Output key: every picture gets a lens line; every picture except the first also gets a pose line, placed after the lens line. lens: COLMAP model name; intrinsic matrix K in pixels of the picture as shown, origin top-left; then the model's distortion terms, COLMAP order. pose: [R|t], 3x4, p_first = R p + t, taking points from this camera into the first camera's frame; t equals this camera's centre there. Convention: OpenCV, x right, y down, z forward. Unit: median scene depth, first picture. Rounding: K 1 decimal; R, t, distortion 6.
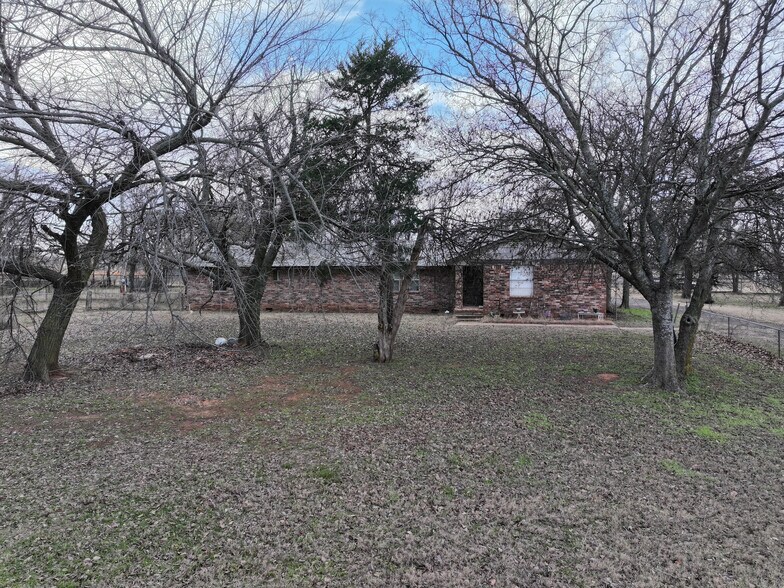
lens RADIAL K [[548.1, 0, 392.0], [0, 548.1, 294.0], [0, 0, 1]] dist [-0.006357, -0.000974]
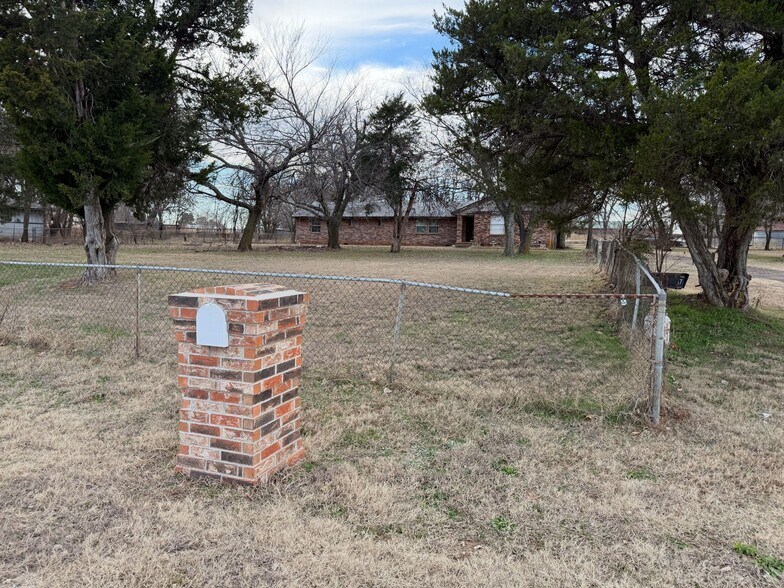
lens RADIAL K [[548.1, 0, 392.0], [0, 548.1, 294.0], [0, 0, 1]] dist [-0.006357, -0.000974]
pose [[0.987806, 0.035158, -0.151670, 0.291708], [-0.029323, 0.998747, 0.040543, 0.197524], [0.152906, -0.035601, 0.987599, -1.040622]]
